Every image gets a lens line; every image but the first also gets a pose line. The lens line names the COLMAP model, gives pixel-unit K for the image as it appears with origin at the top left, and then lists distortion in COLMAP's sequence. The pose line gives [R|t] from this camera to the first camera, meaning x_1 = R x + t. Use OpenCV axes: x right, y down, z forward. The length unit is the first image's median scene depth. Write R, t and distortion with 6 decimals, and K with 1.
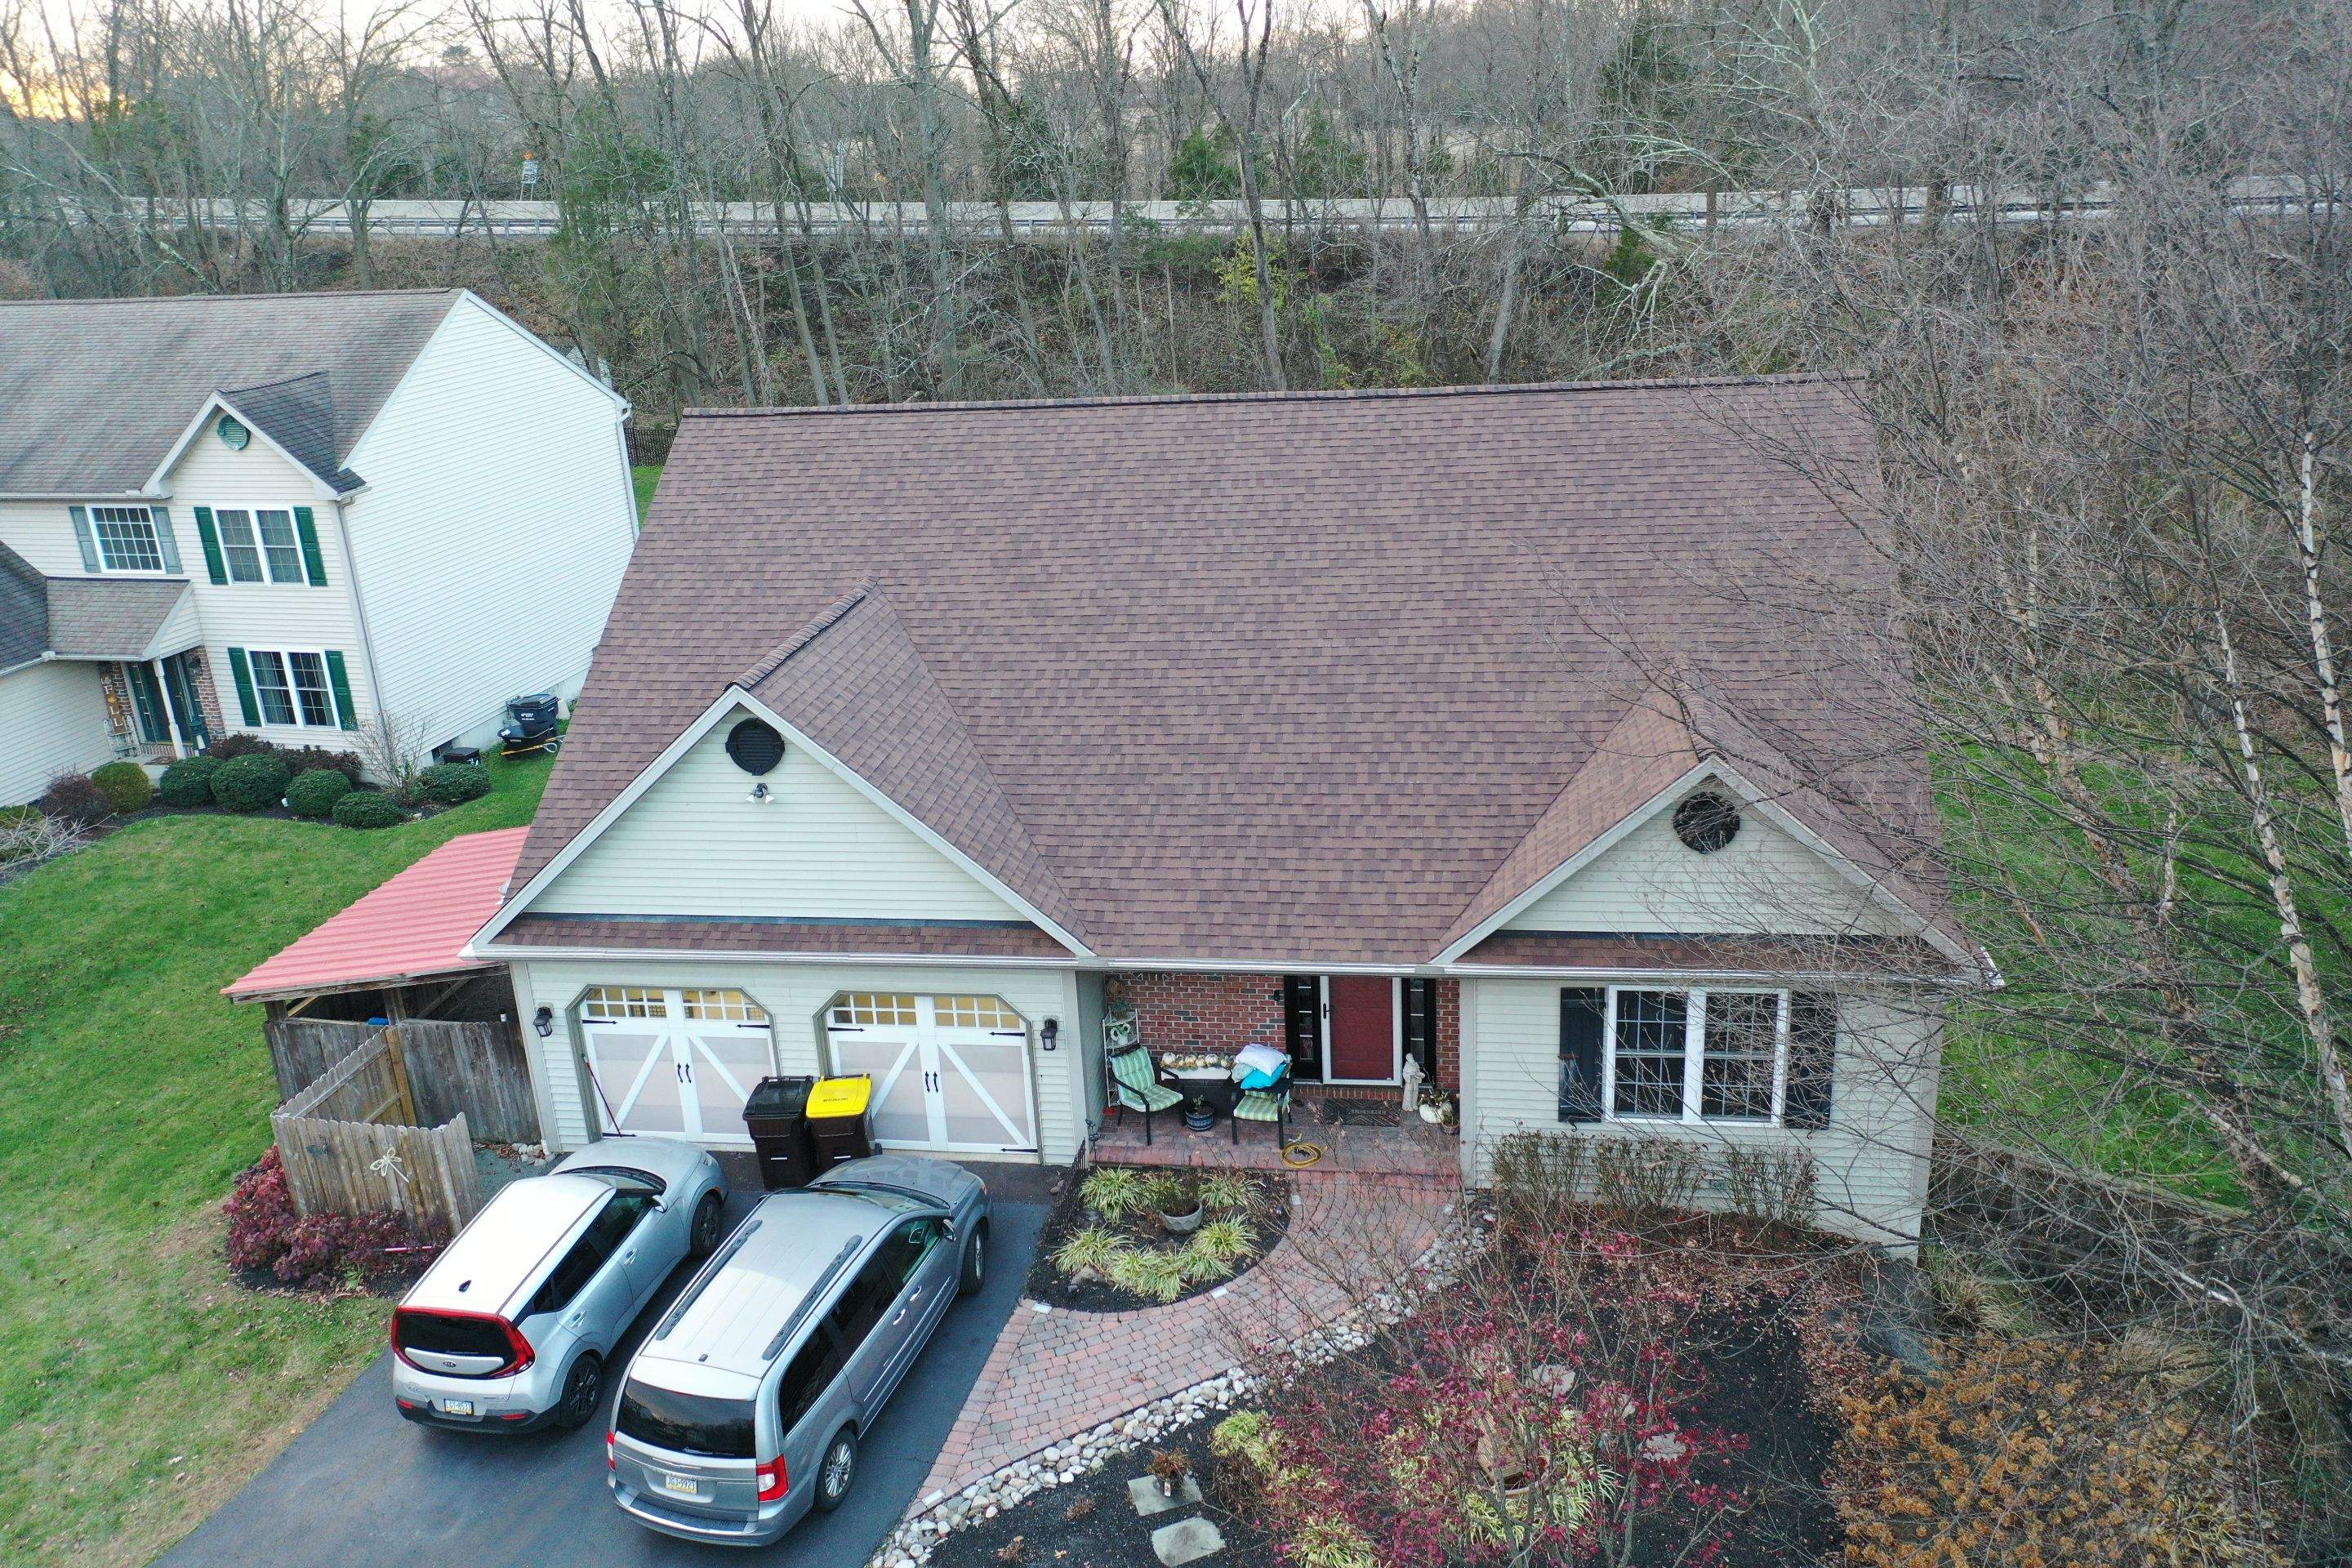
lens RADIAL K [[1850.2, 0, 1169.6], [0, 1850.2, 776.5], [0, 0, 1]] dist [0.003633, 0.001459]
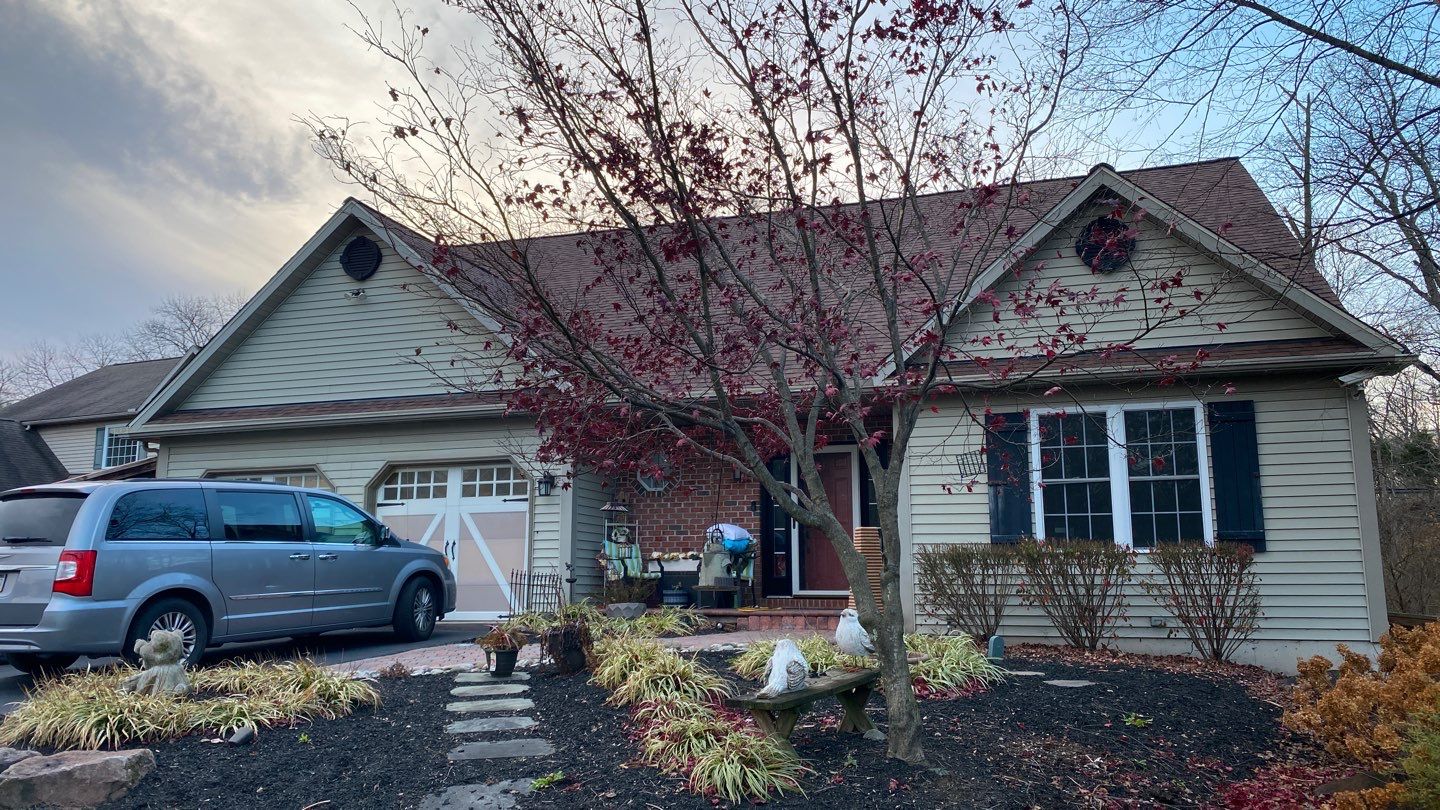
lens RADIAL K [[1089.7, 0, 716.2], [0, 1089.7, 405.0], [0, 0, 1]] dist [0.107406, -0.209314]
pose [[0.988088, 0.029795, -0.150976, 0.145447], [-0.101154, 0.865100, -0.491294, 0.429281], [0.115971, 0.500714, 0.857809, 0.401167]]
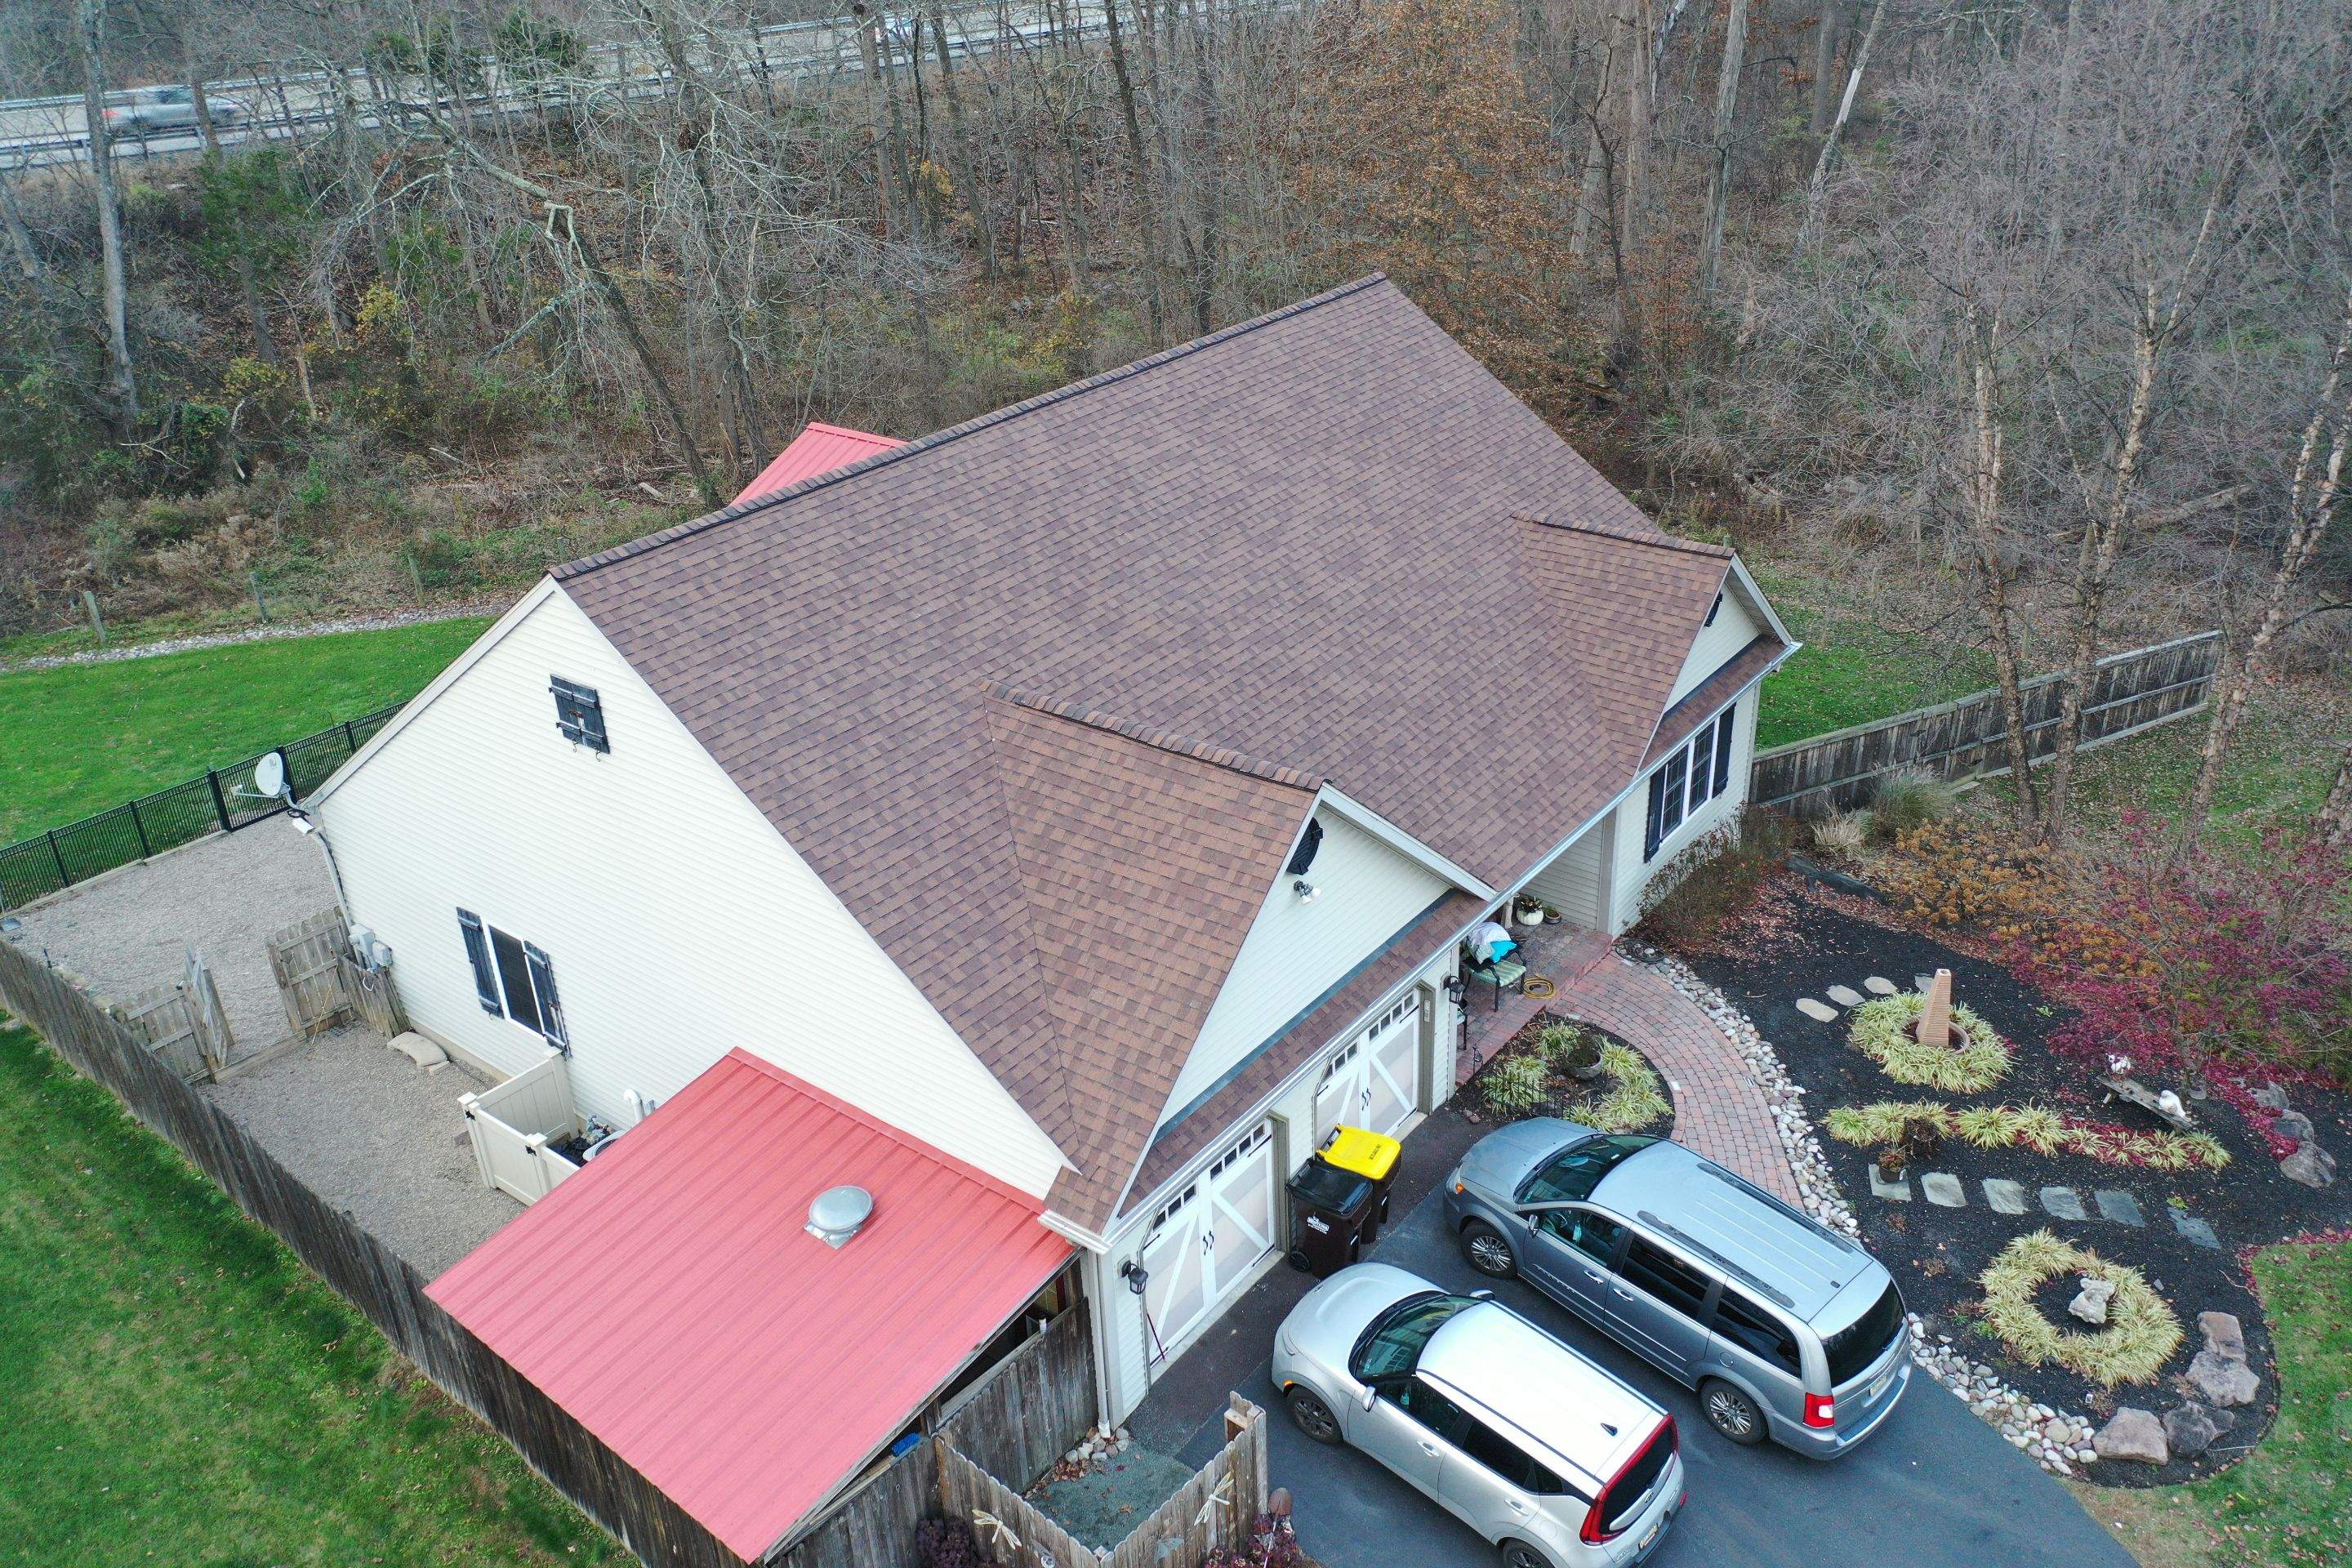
lens RADIAL K [[1850.2, 0, 1169.6], [0, 1850.2, 776.5], [0, 0, 1]] dist [0.003633, 0.001459]
pose [[0.484858, -0.366062, 0.794299, -0.966946], [0.312285, 0.920787, 0.233730, -0.281004], [-0.816940, 0.134721, 0.560767, 0.522014]]
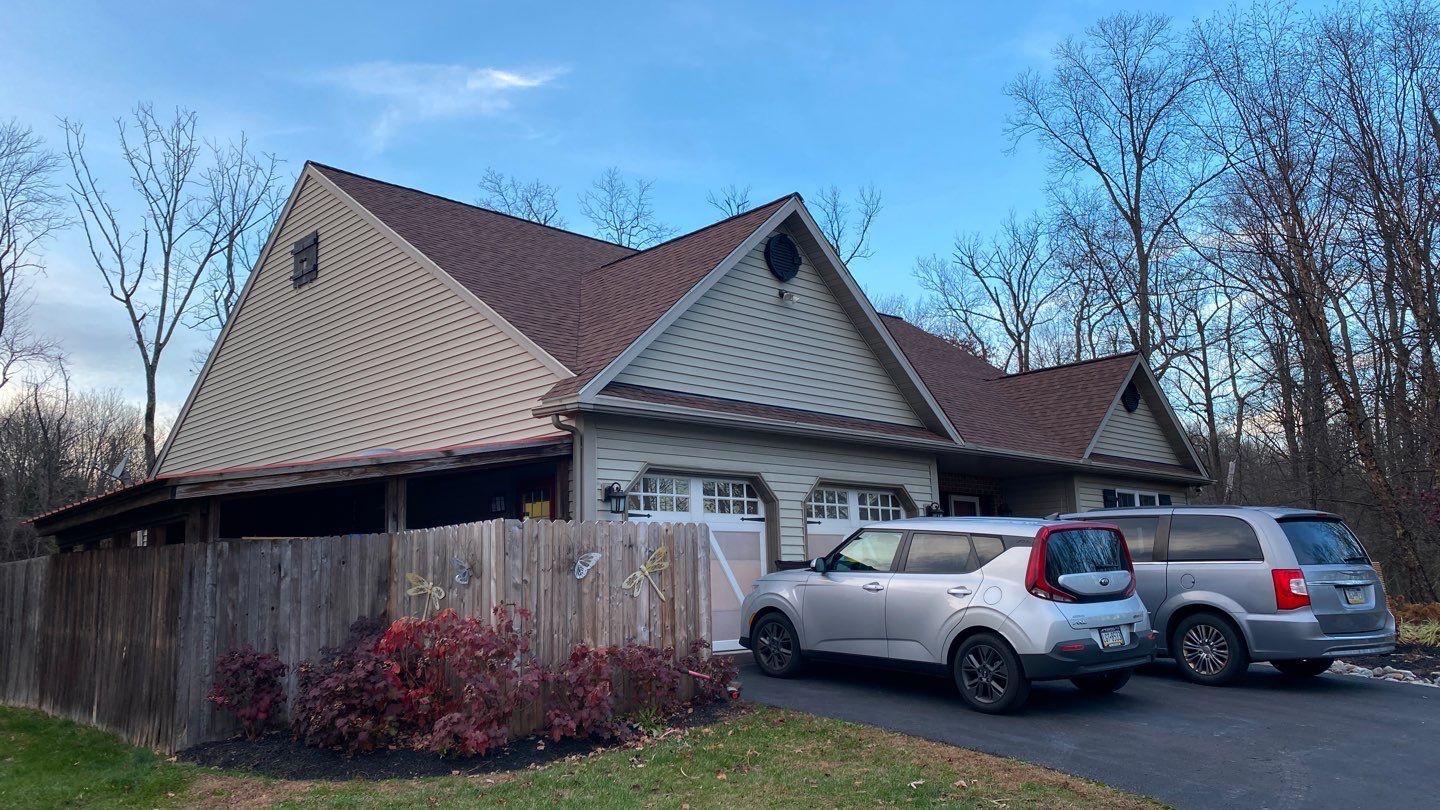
lens RADIAL K [[1089.7, 0, 716.2], [0, 1089.7, 405.0], [0, 0, 1]] dist [0.107406, -0.209314]
pose [[0.590295, 0.174439, 0.788113, -0.796938], [0.271883, 0.876349, -0.397608, 0.343456], [-0.760021, 0.448980, 0.469878, 0.725984]]
